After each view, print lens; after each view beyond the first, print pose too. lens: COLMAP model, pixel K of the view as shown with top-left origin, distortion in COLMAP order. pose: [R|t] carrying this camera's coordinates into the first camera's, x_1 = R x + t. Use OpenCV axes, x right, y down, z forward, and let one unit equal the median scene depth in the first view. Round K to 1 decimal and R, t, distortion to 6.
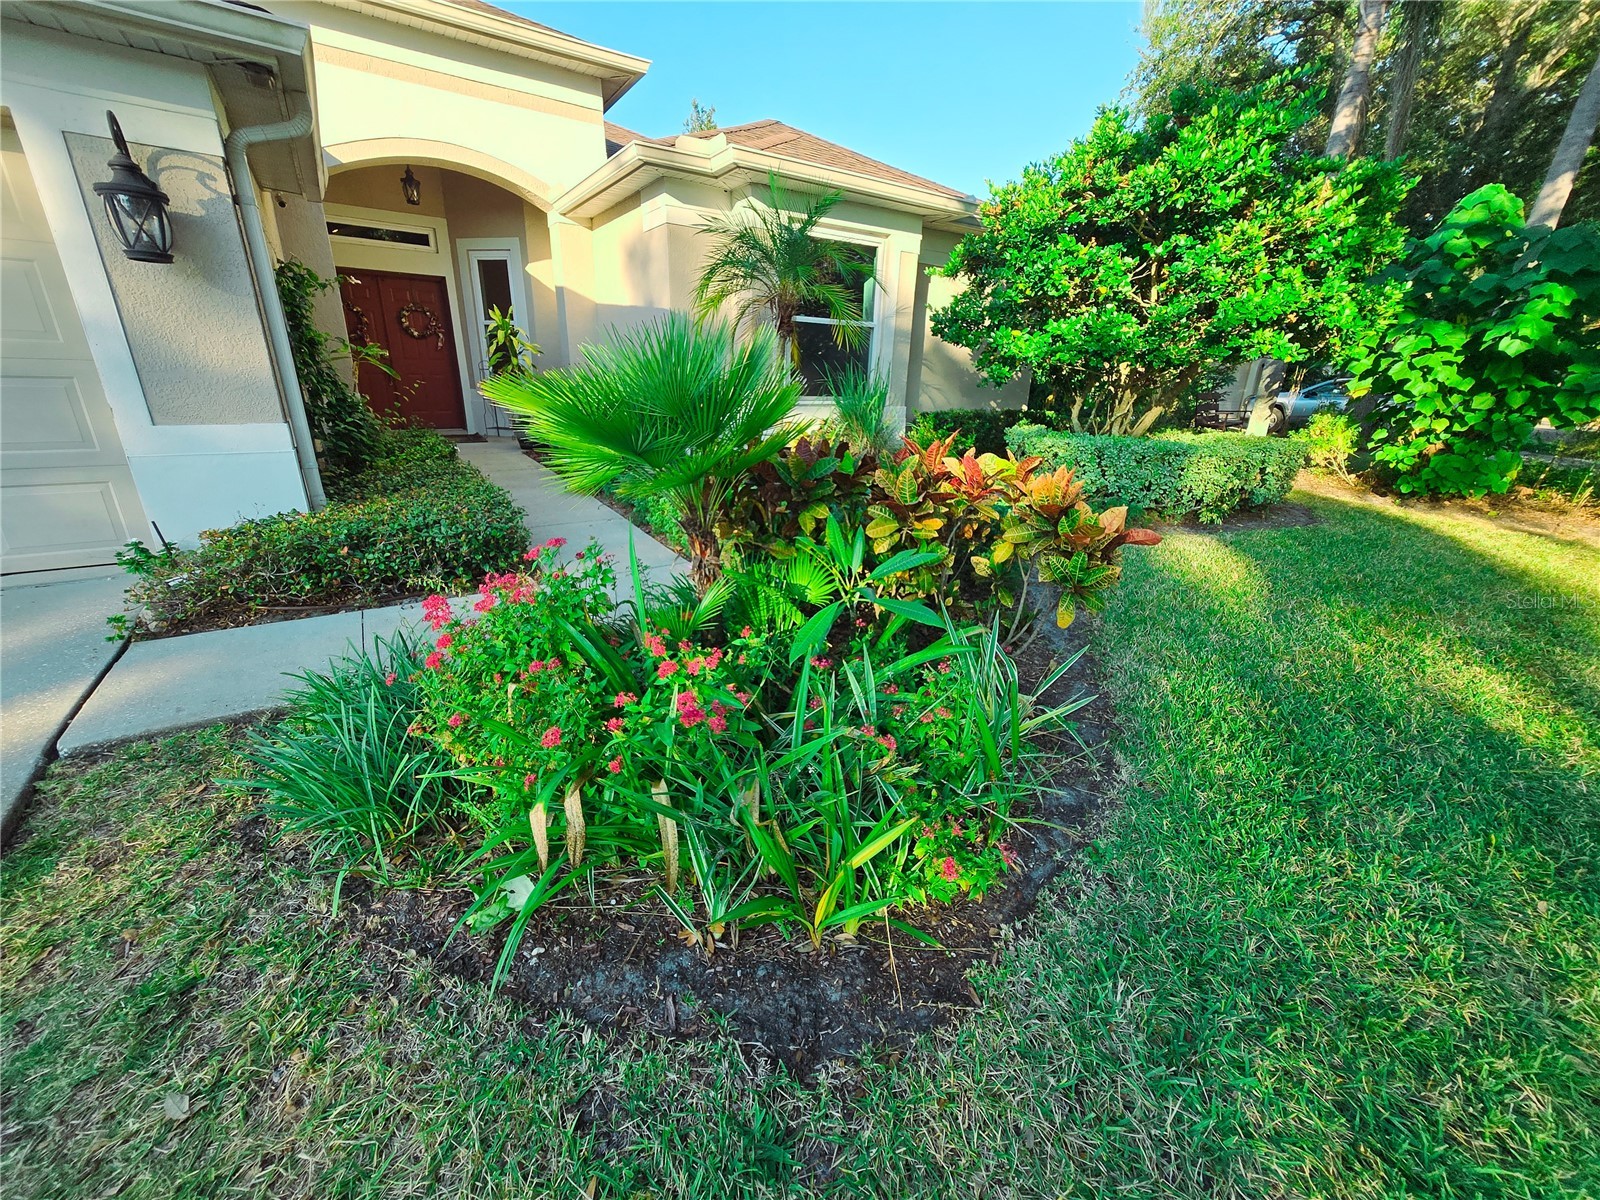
lens RADIAL K [[630.5, 0, 795.2], [0, 630.5, 595.8], [0, 0, 1]] dist [0.003777, -0.000844]
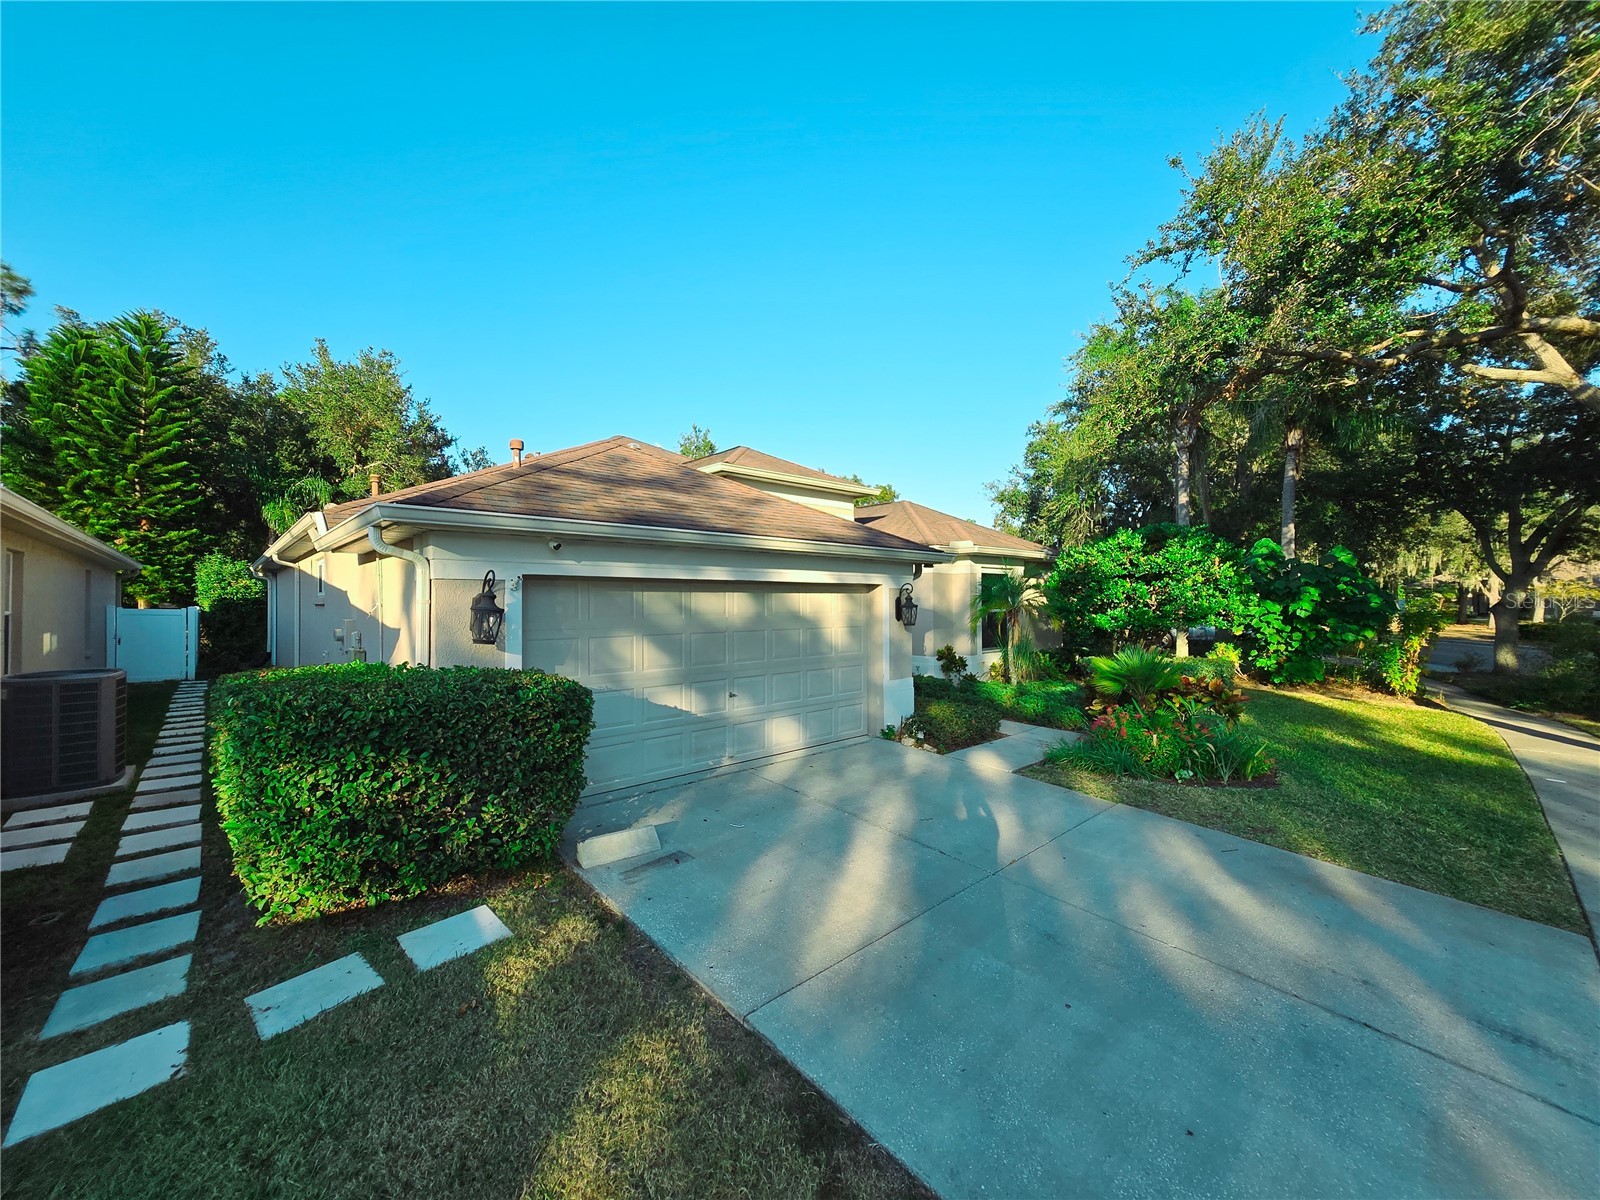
lens RADIAL K [[630.5, 0, 790.6], [0, 630.5, 596.8], [0, 0, 1]] dist [0.003777, -0.000844]
pose [[0.986414, -0.029762, 0.161561, -0.824427], [0.082719, 0.939666, -0.331943, 0.109581], [-0.141934, 0.340797, 0.929361, -0.682437]]
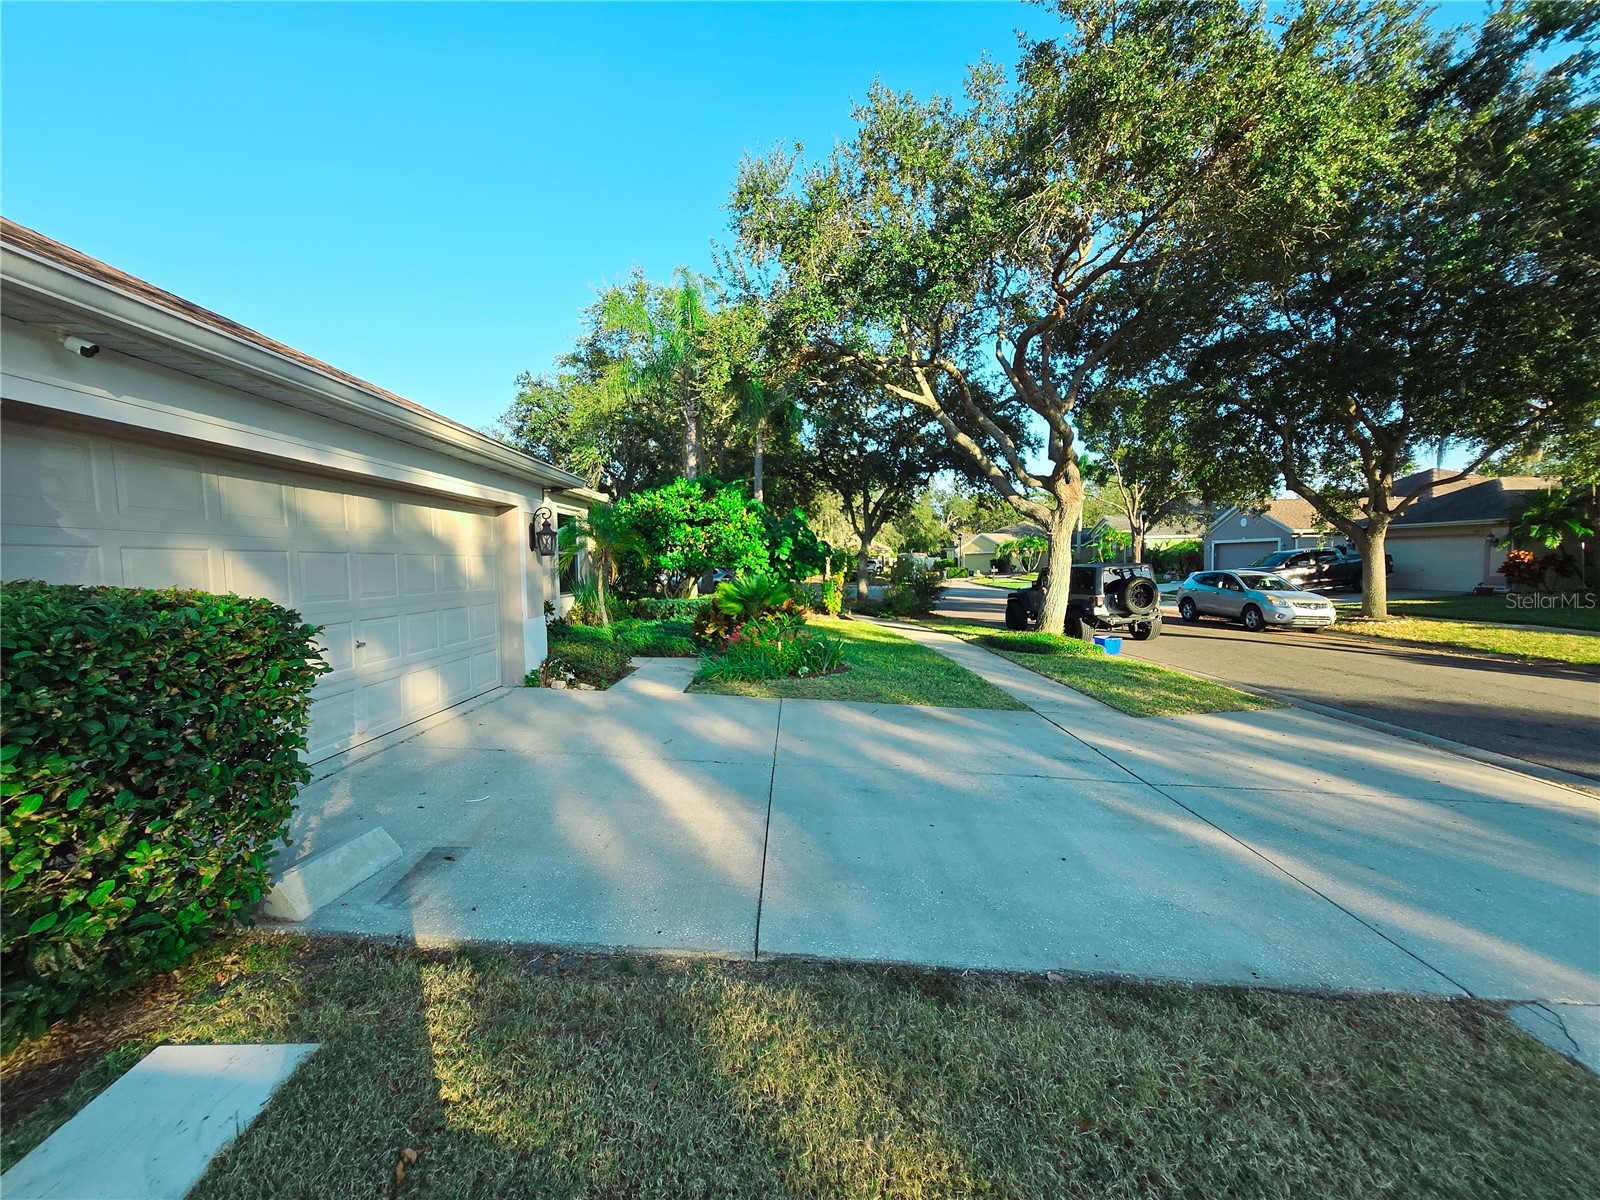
lens RADIAL K [[630.5, 0, 790.4], [0, 630.5, 596.2], [0, 0, 1]] dist [0.003777, -0.000844]
pose [[0.553715, -0.079819, 0.828872, -1.061825], [0.305251, 0.945560, -0.112862, 0.089380], [-0.774740, 0.315508, 0.547936, -0.455471]]
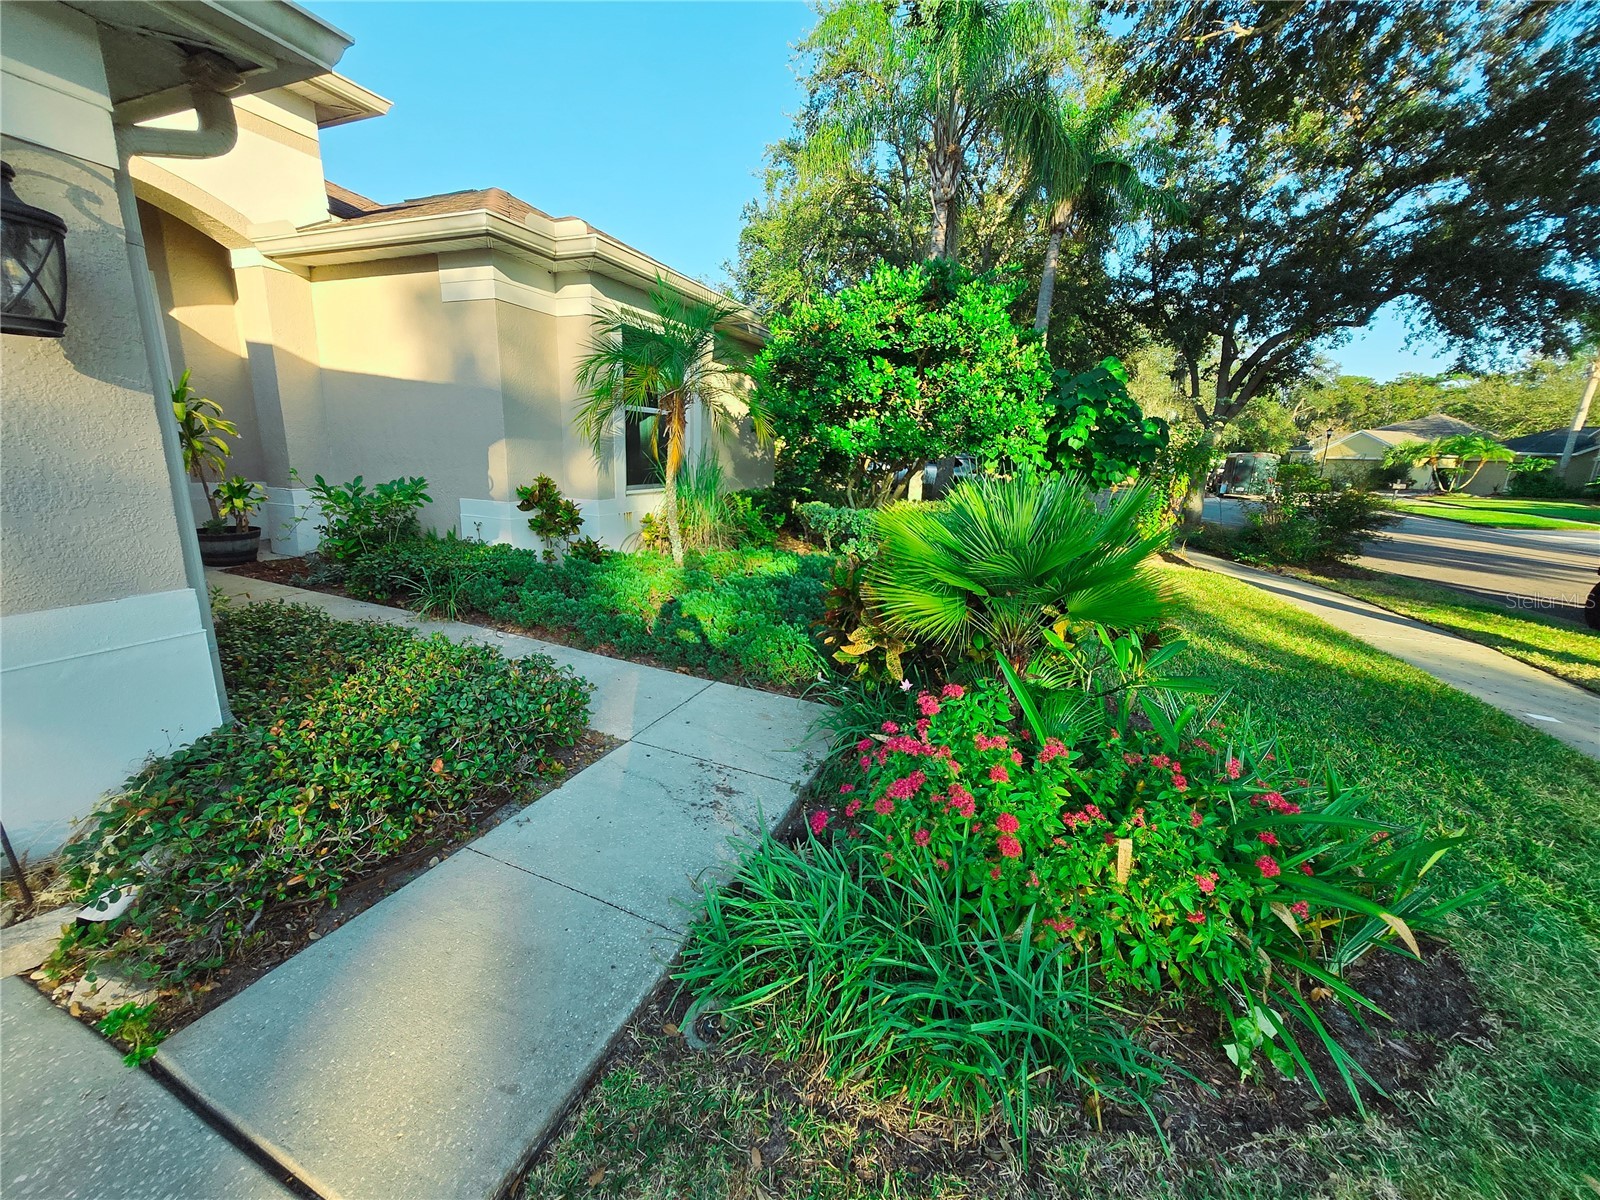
lens RADIAL K [[630.5, 0, 792.8], [0, 630.5, 596.1], [0, 0, 1]] dist [0.003777, -0.000844]
pose [[0.827160, -0.125084, 0.547869, -0.325831], [0.174099, 0.983987, -0.038197, -0.069456], [-0.534318, 0.126979, 0.835691, 0.089359]]
